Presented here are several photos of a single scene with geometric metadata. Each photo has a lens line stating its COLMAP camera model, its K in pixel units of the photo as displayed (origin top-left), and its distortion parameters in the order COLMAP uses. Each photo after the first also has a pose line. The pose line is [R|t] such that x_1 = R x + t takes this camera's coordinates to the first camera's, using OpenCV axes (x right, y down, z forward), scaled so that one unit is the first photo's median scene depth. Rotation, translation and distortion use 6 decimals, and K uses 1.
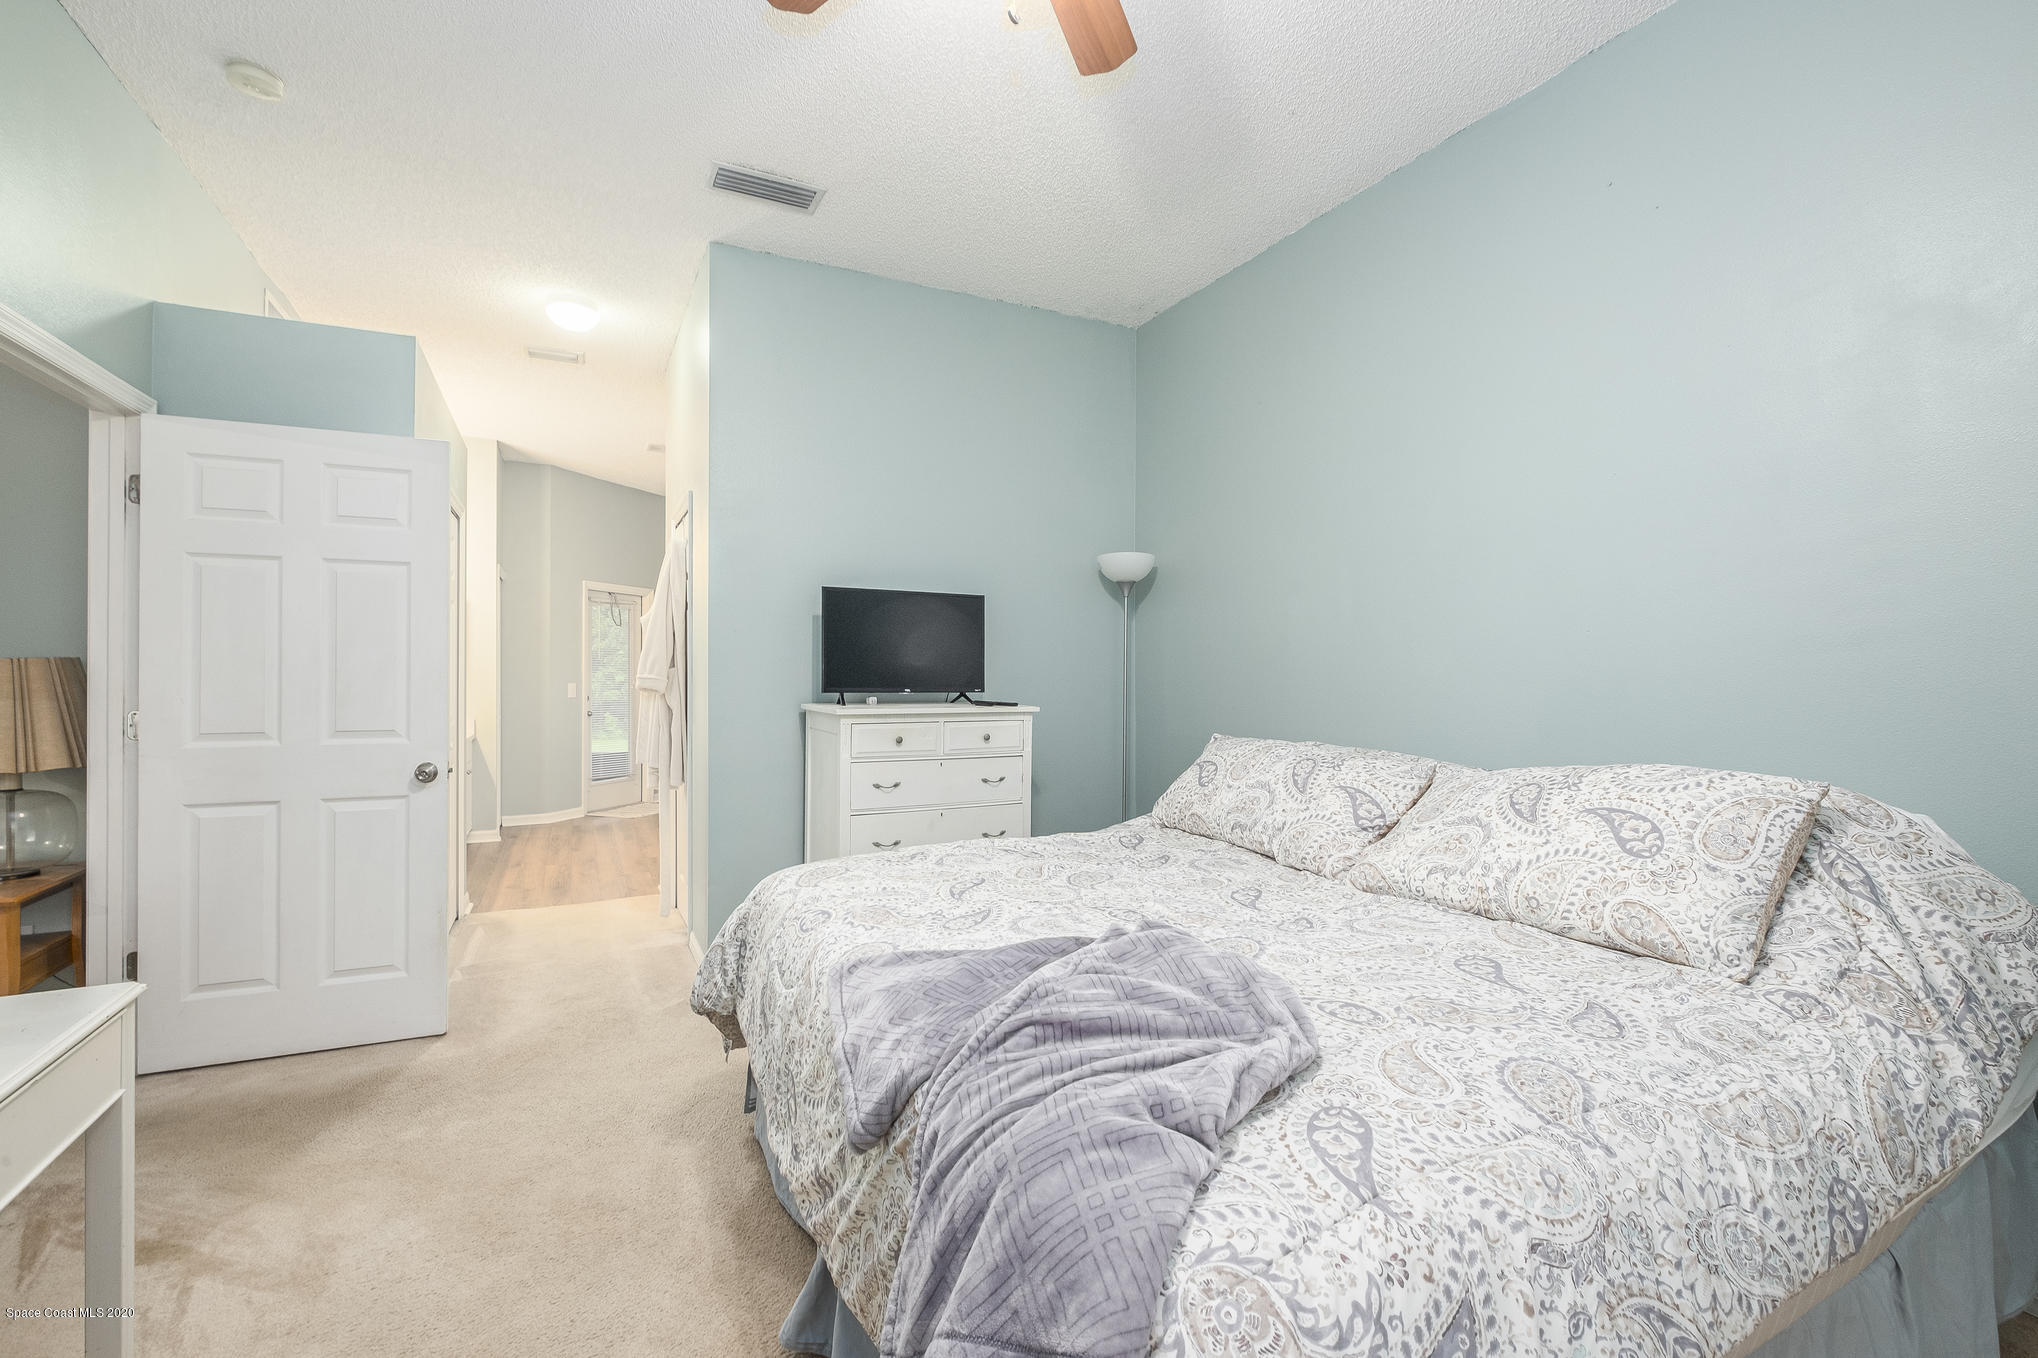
lens RADIAL K [[888.3, 0, 1023.9], [0, 888.3, 669.8], [0, 0, 1]] dist [-0.008281, -0.000319]
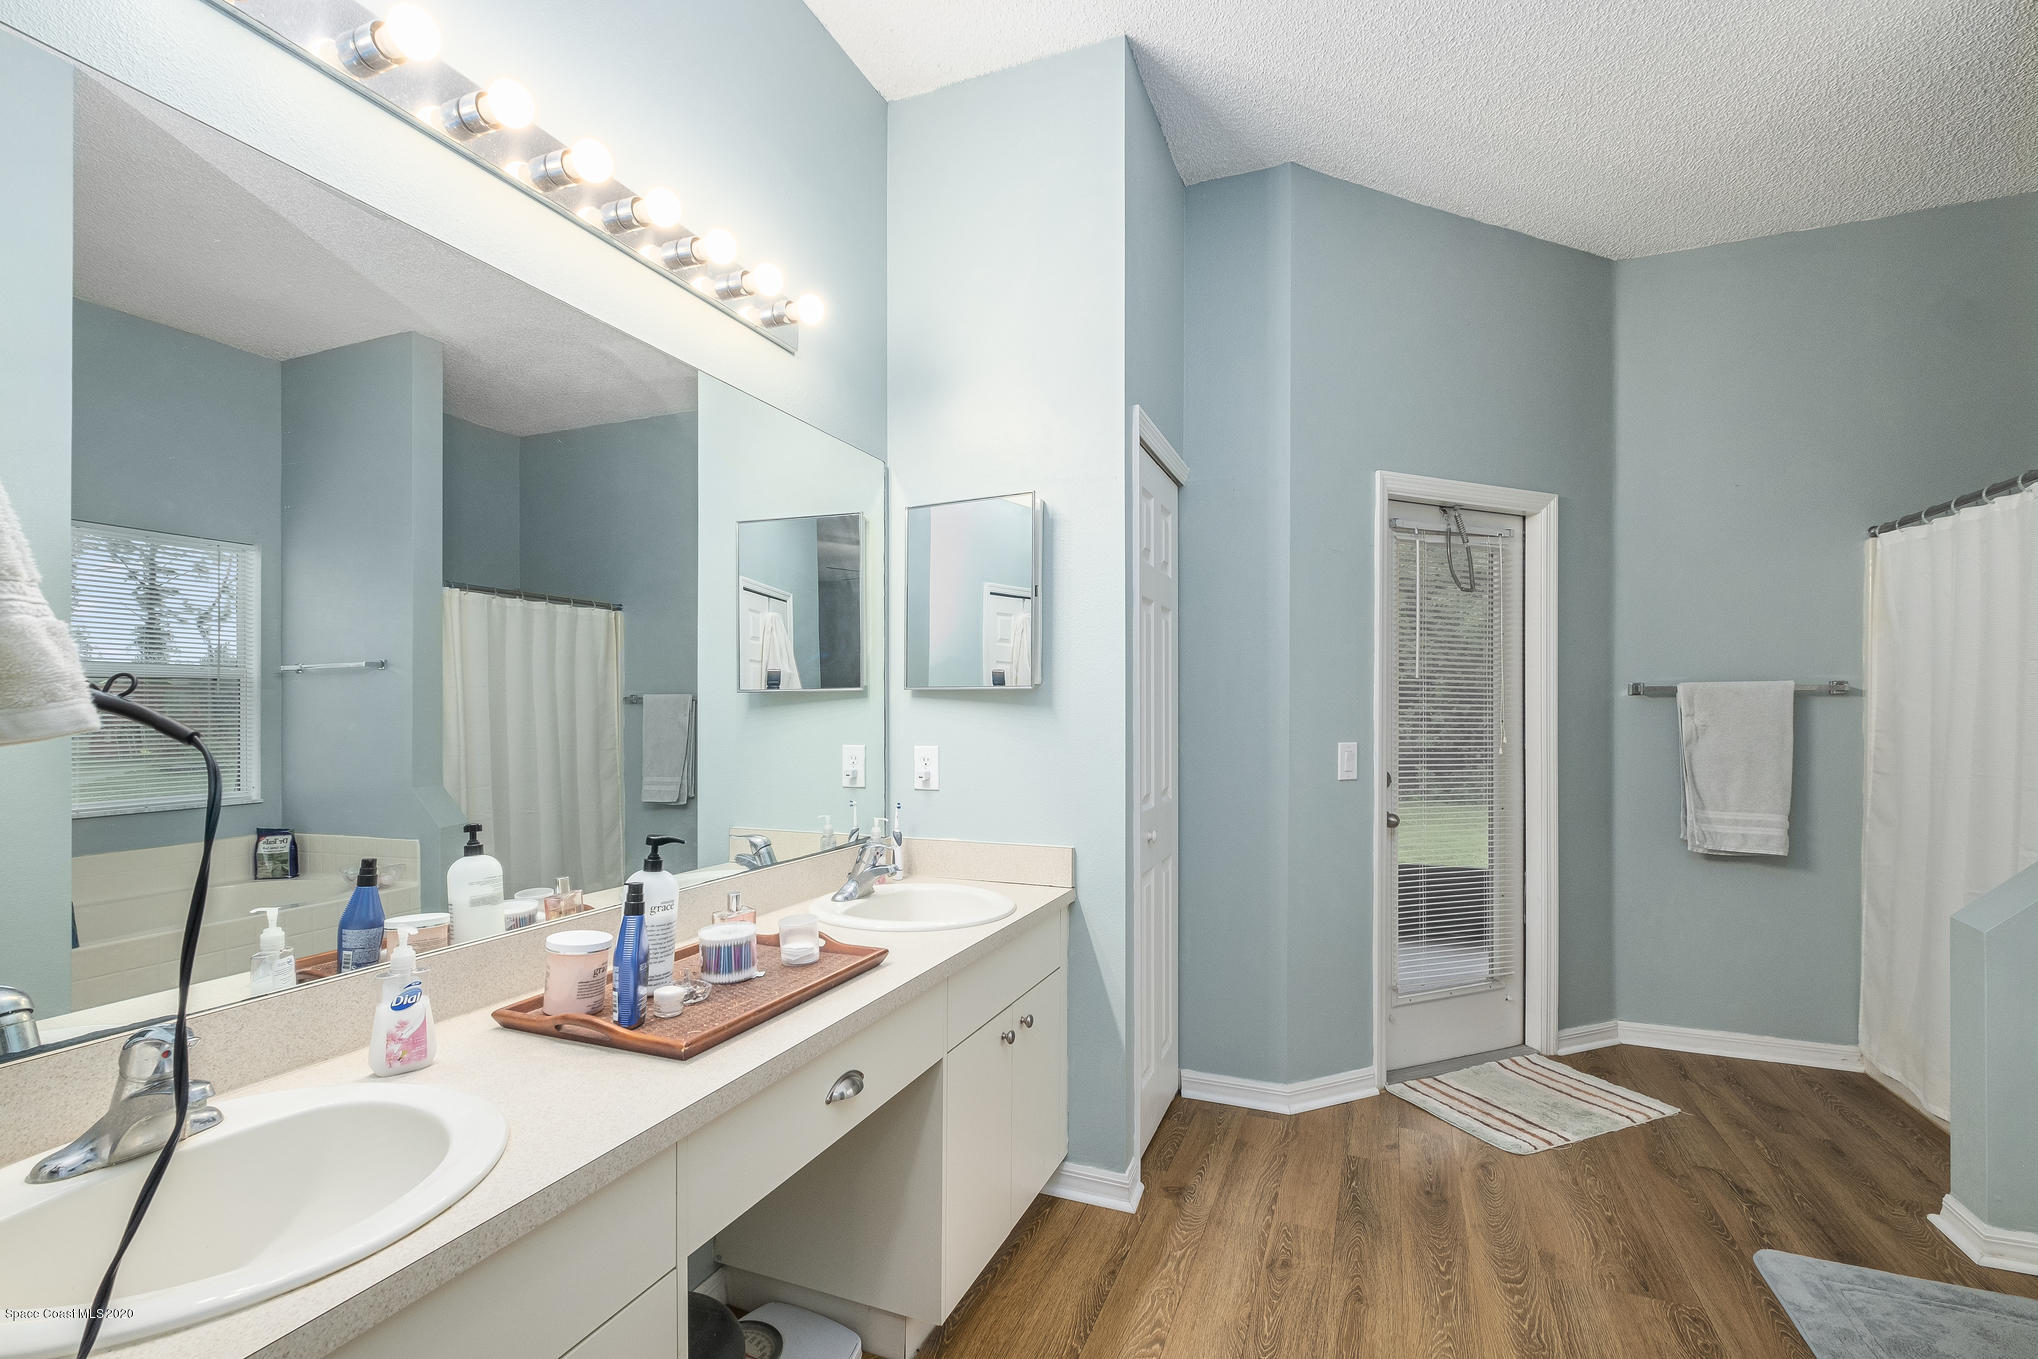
lens RADIAL K [[888.3, 0, 1023.0], [0, 888.3, 695.0], [0, 0, 1]] dist [-0.008281, -0.000319]
pose [[0.660221, -0.007633, -0.751033, -0.319868], [-0.001666, 0.999931, -0.011628, 0.000381], [0.751069, 0.008929, 0.660163, 0.652008]]
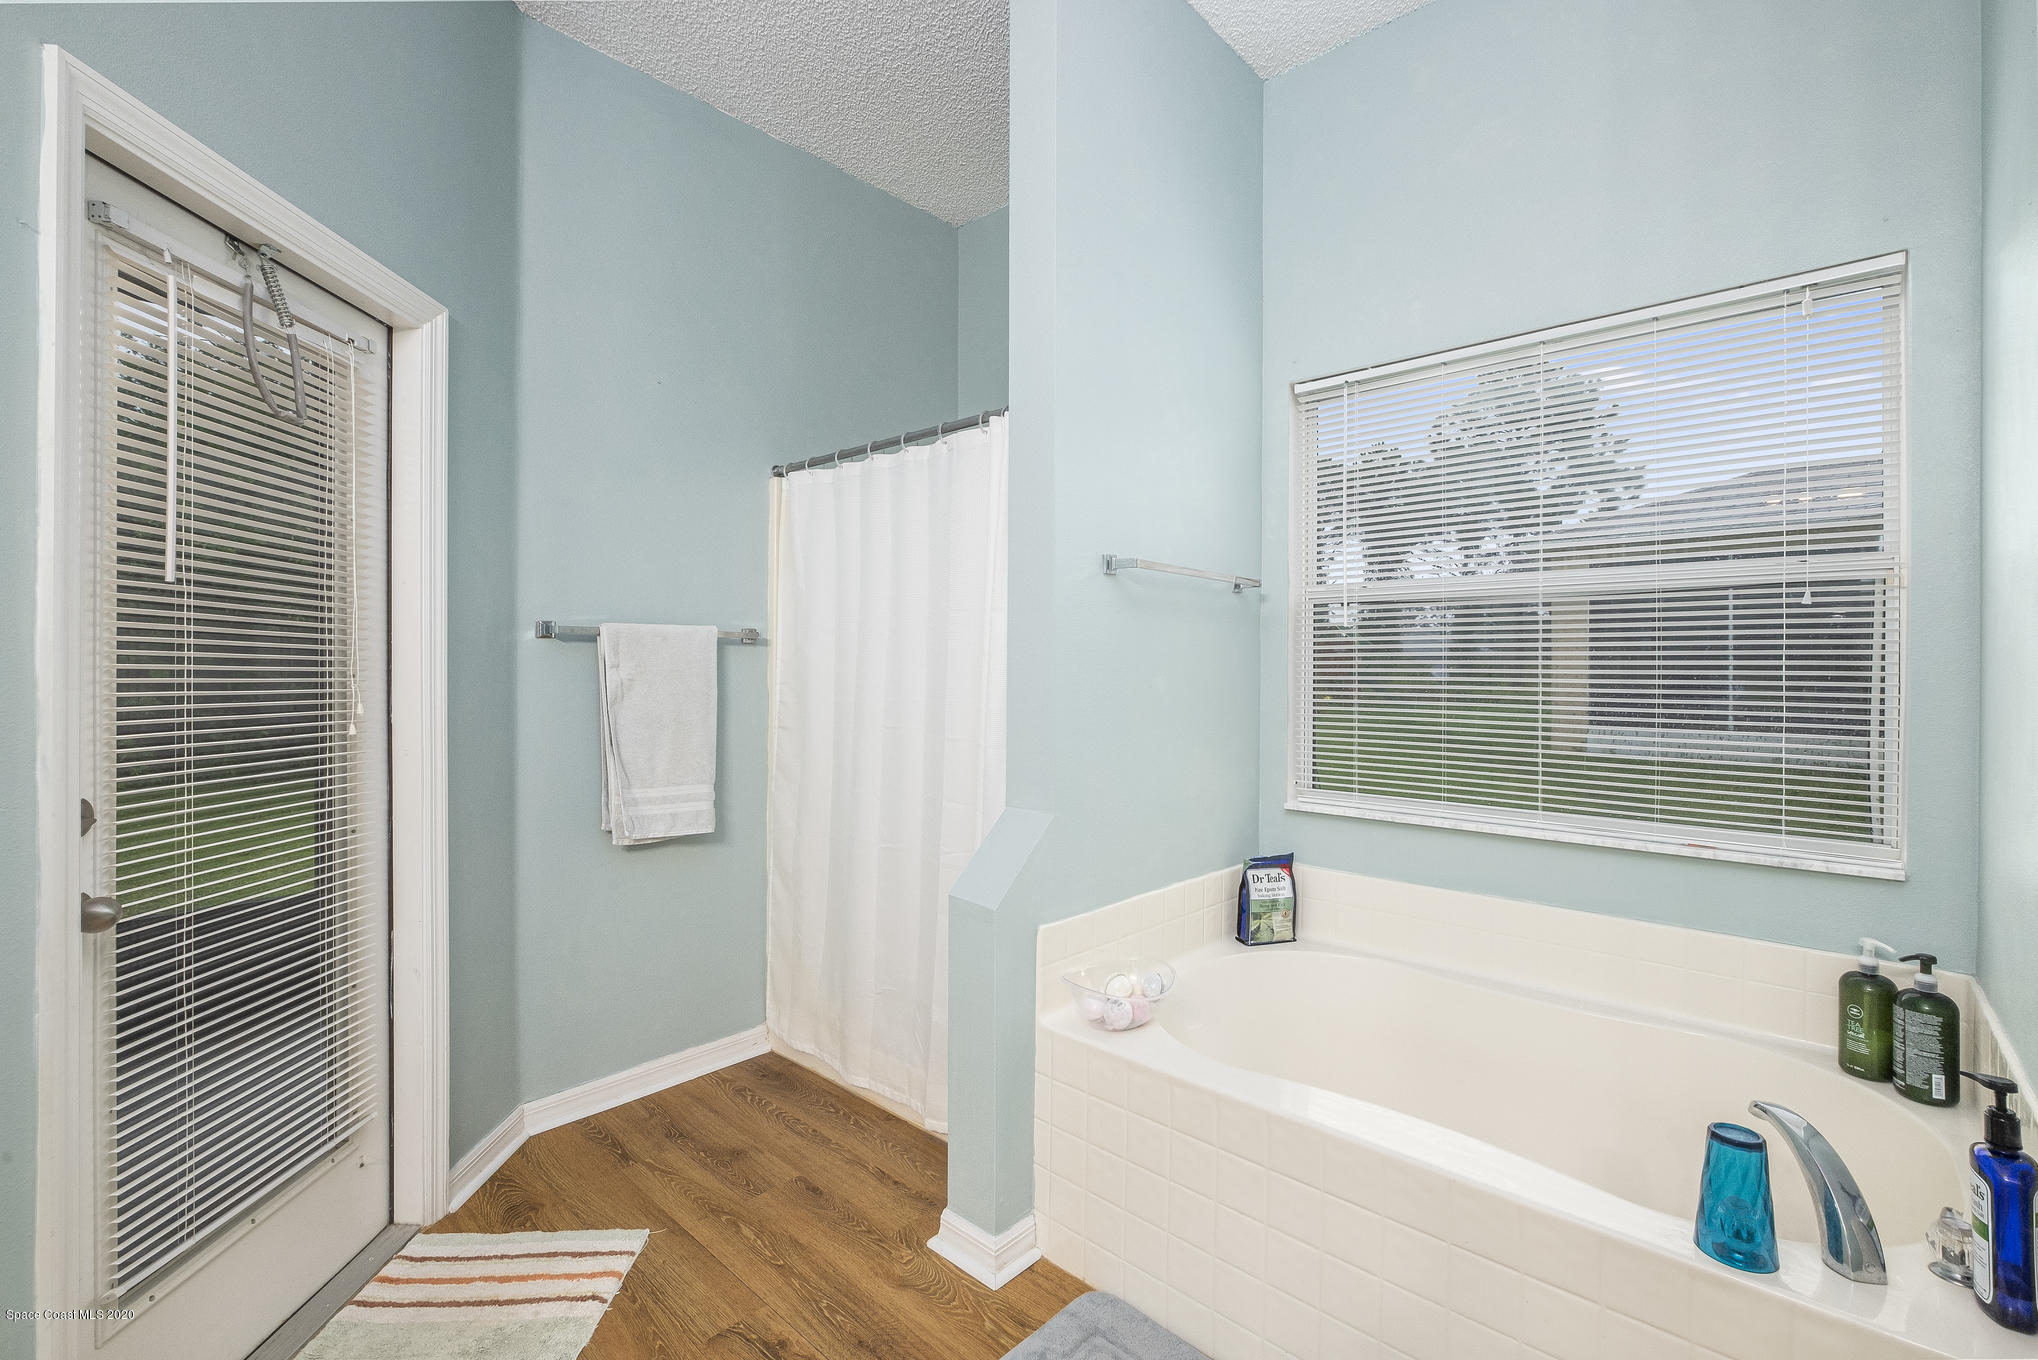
lens RADIAL K [[888.3, 0, 1026.2], [0, 888.3, 677.5], [0, 0, 1]] dist [-0.008281, -0.000319]
pose [[0.934130, 0.004766, 0.356901, -0.403204], [-0.009735, 0.999879, 0.012127, 0.003422], [-0.356800, -0.014803, 0.934063, 0.818956]]
